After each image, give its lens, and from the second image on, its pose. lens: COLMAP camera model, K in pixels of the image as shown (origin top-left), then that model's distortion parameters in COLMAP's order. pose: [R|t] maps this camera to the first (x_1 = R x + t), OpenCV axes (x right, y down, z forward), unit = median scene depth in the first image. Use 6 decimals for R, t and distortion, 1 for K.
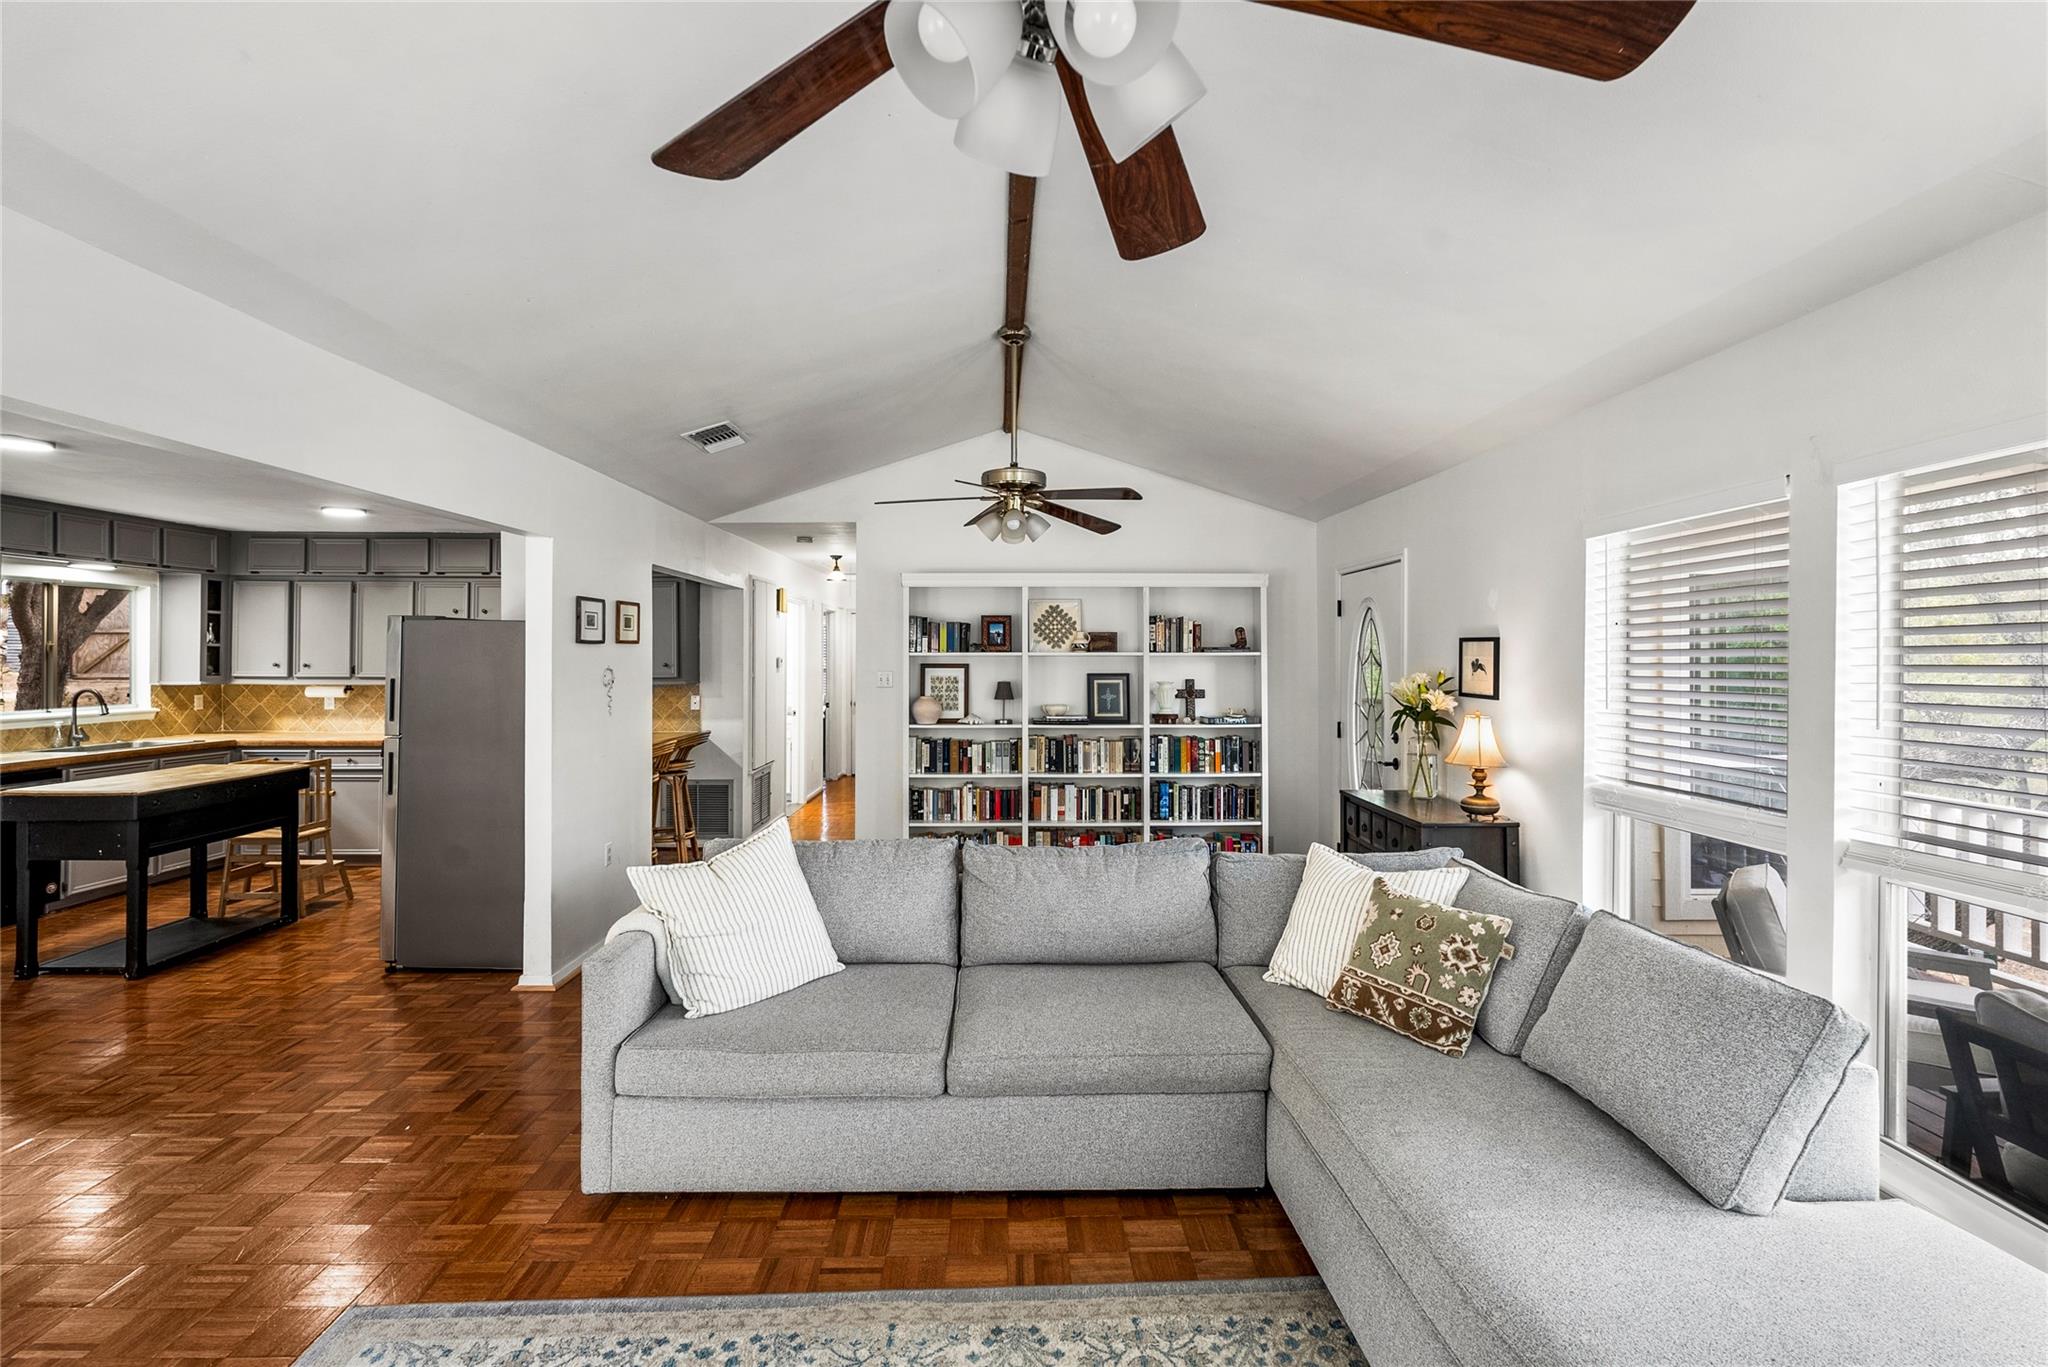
lens RADIAL K [[917.6, 0, 1023.1], [0, 917.6, 644.2], [0, 0, 1]] dist [-0.006243, 0.000701]
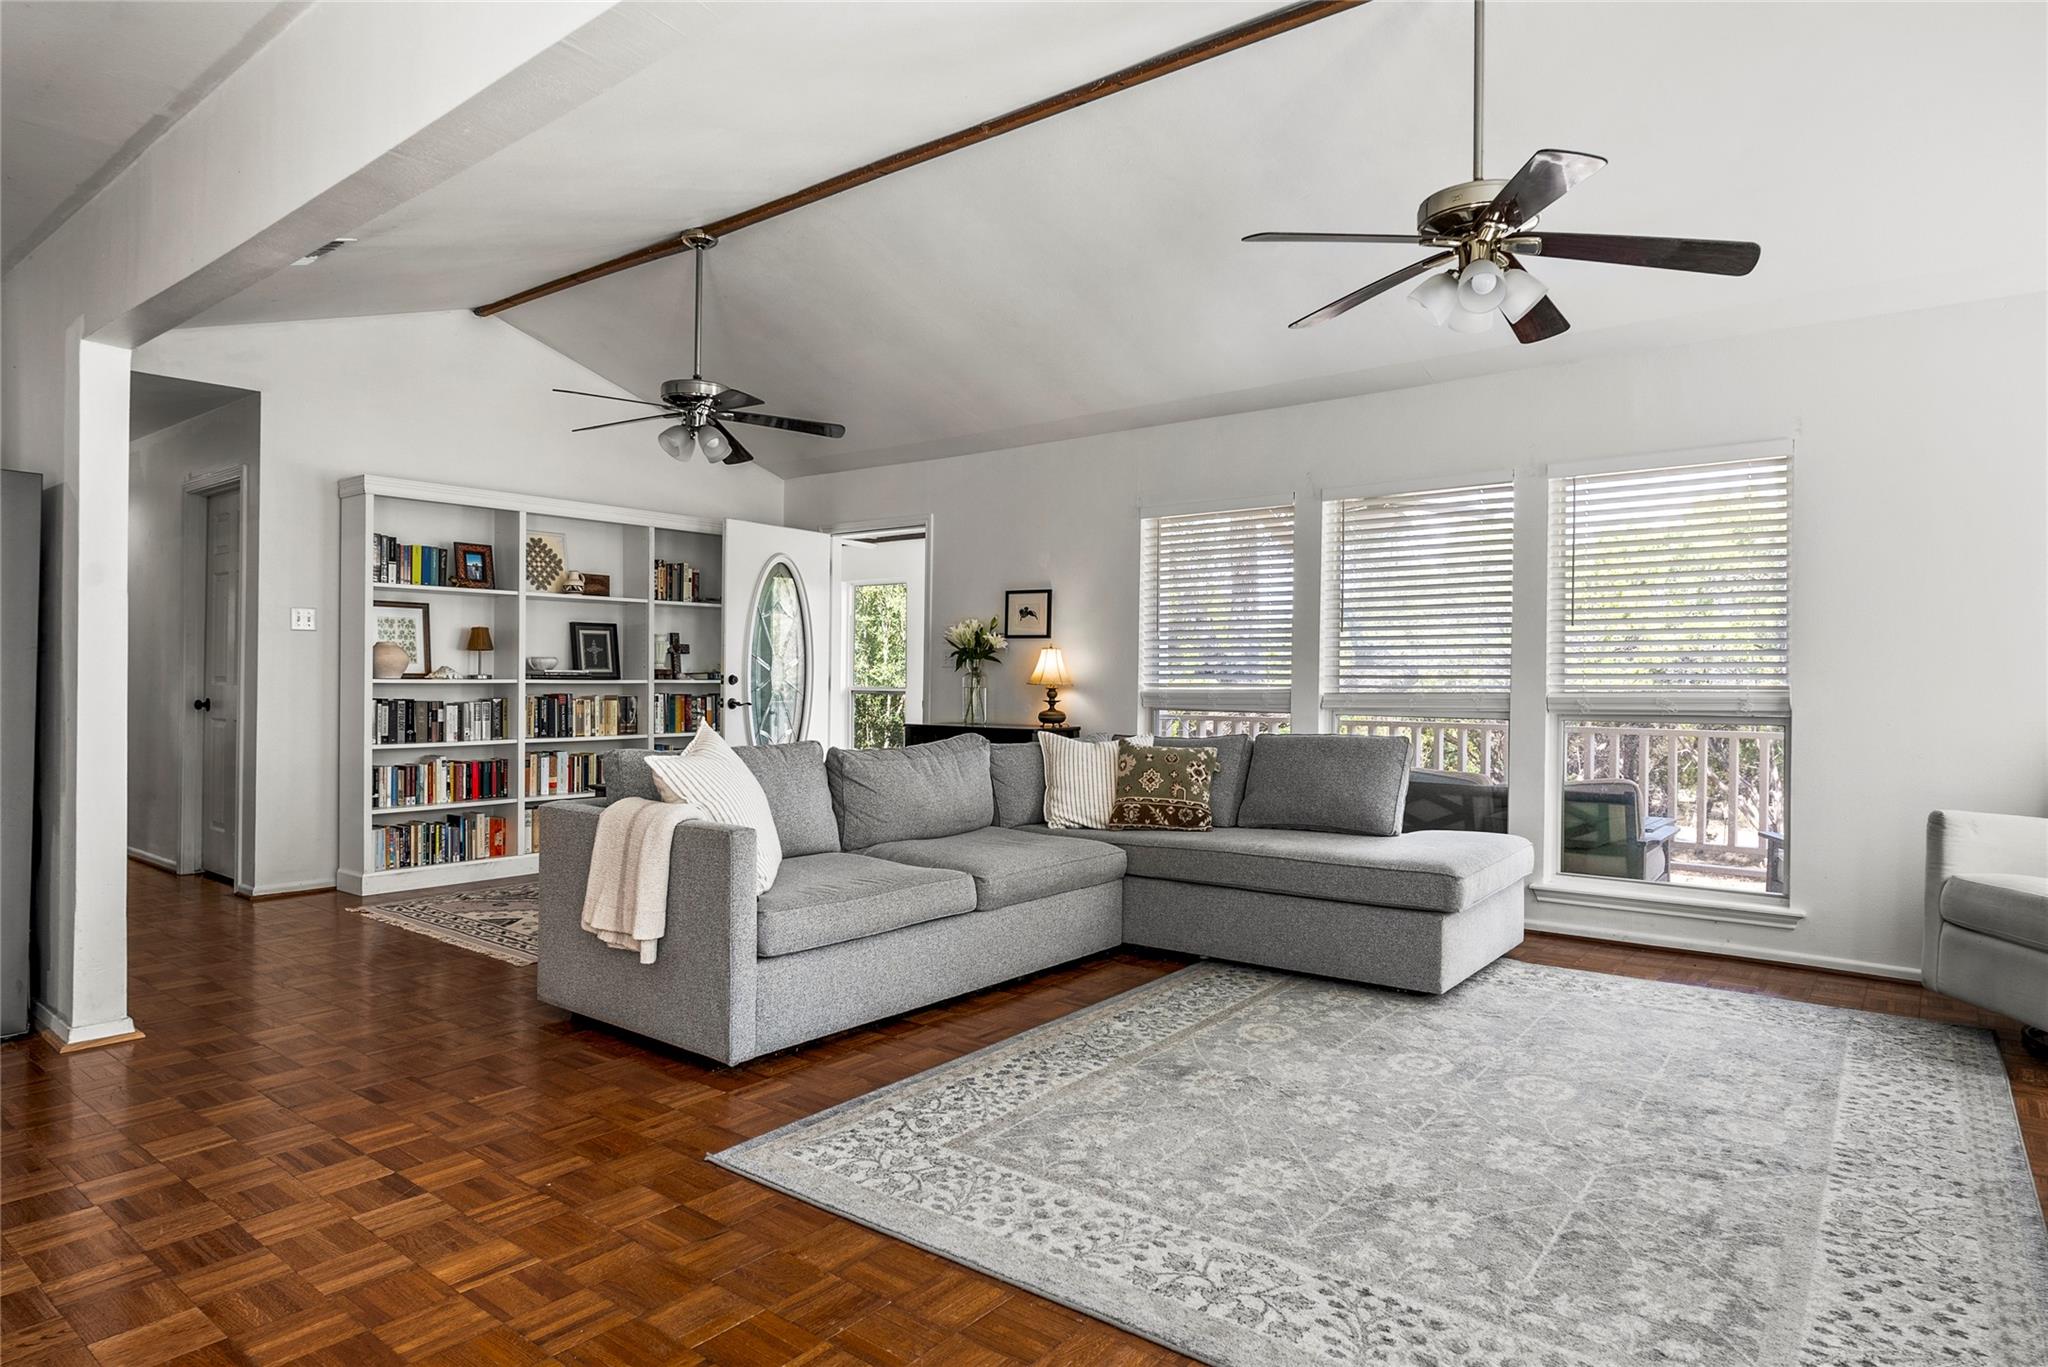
lens RADIAL K [[1172.4, 0, 1031.2], [0, 1172.4, 671.9], [0, 0, 1]] dist [-0.005265, 0.000648]
pose [[0.636206, 0.006657, 0.771490, -0.509180], [-0.018393, 0.999809, 0.006541, 0.064738], [-0.771300, -0.018352, 0.636207, -0.020465]]
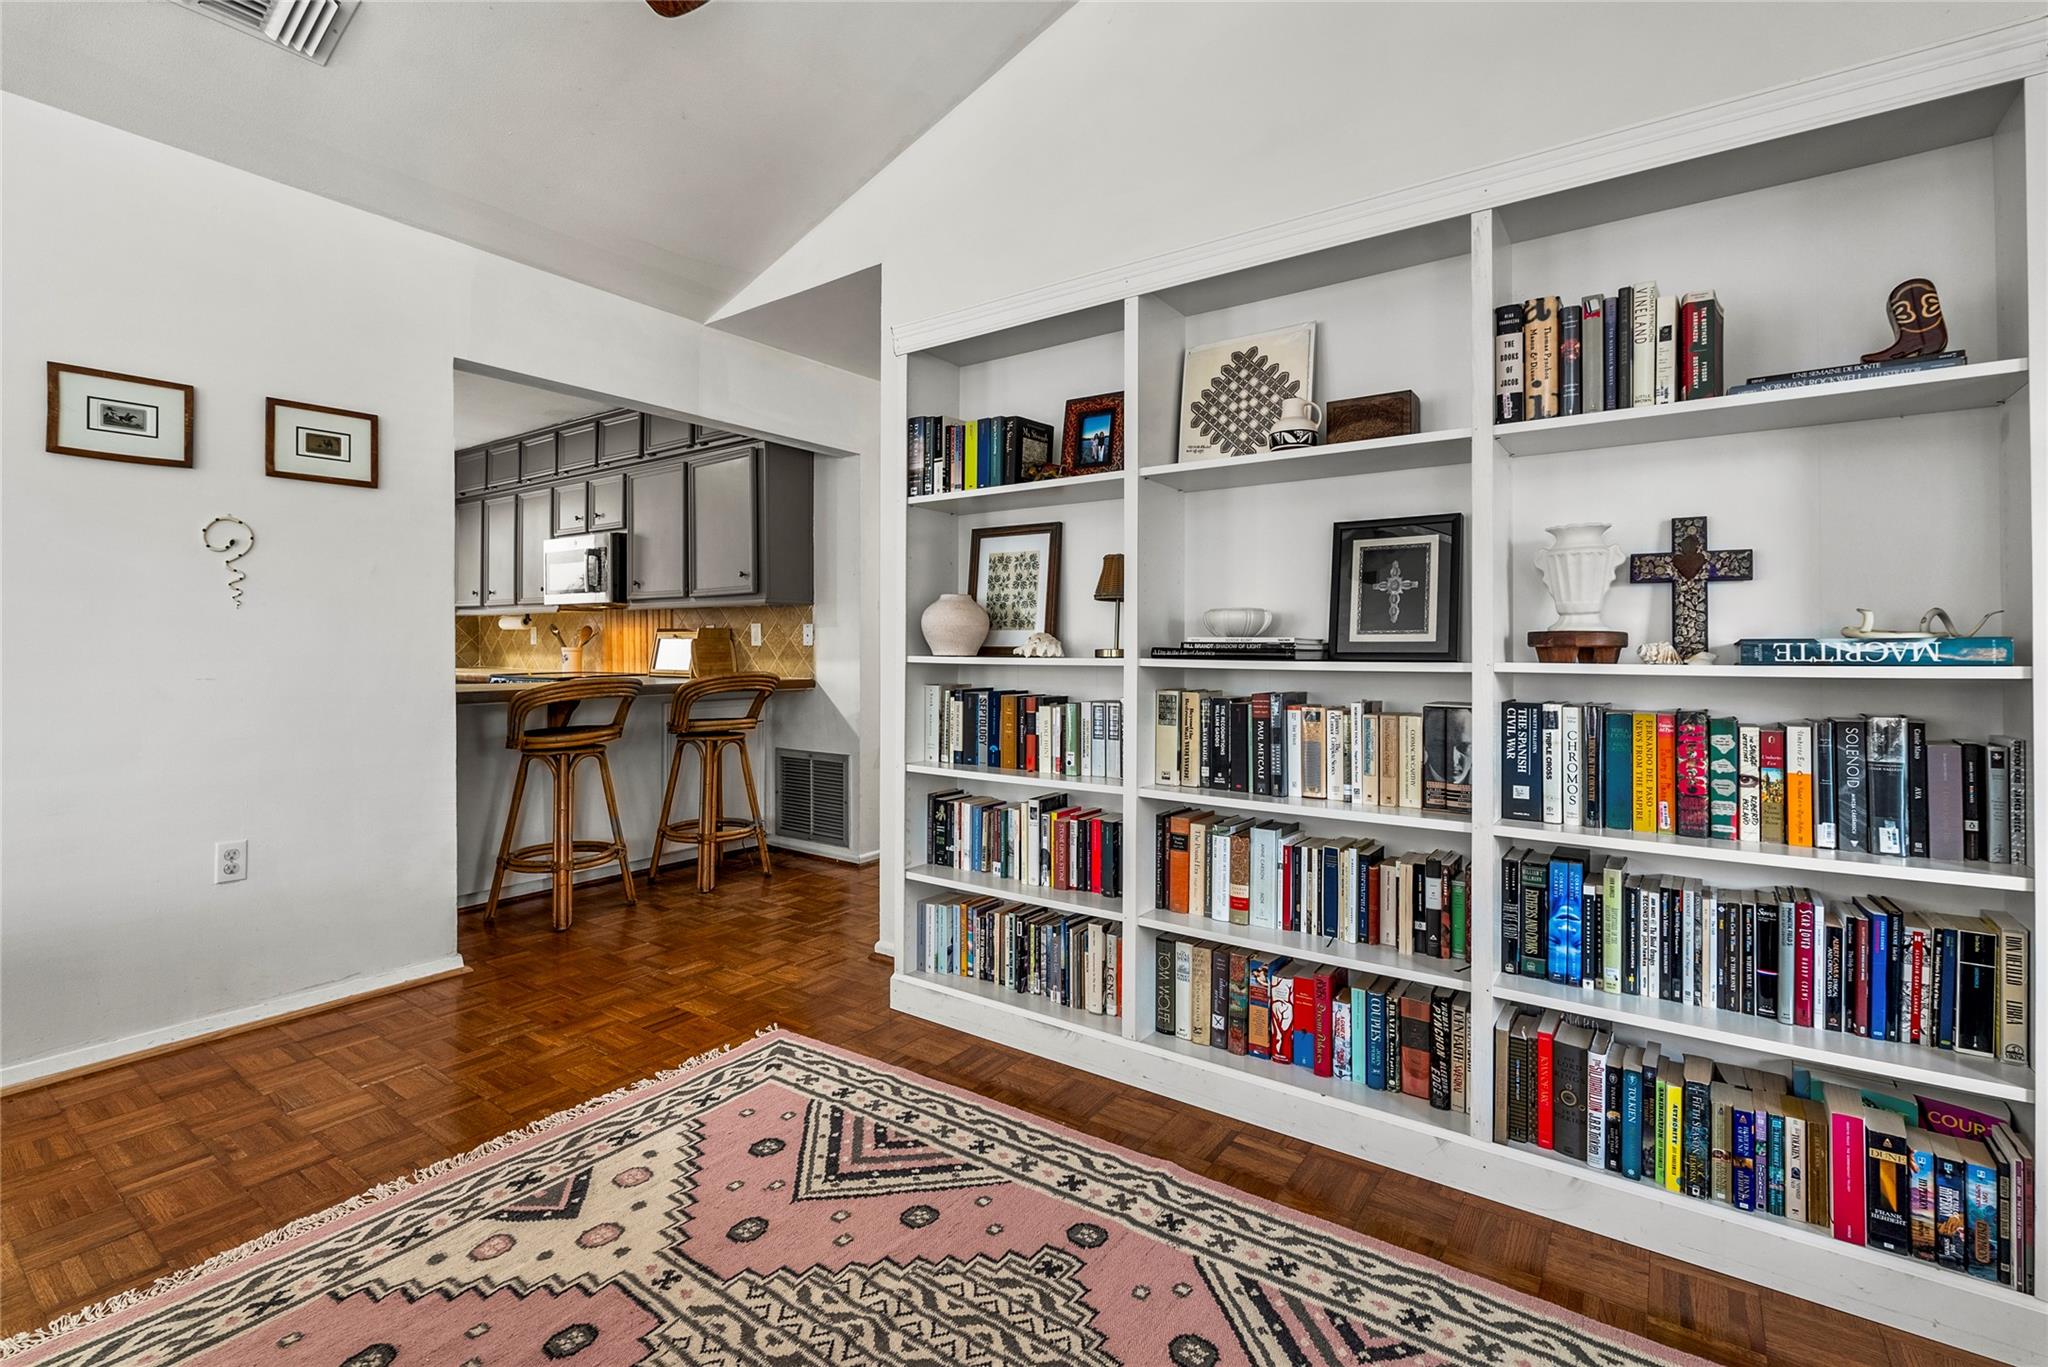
lens RADIAL K [[921.2, 0, 1022.9], [0, 921.2, 642.4], [0, 0, 1]] dist [-0.004104, -0.000070]
pose [[0.802311, -0.000969, -0.596905, 0.191625], [0.006701, 0.999950, 0.007384, 0.076720], [0.596868, -0.009924, 0.802278, 0.655458]]
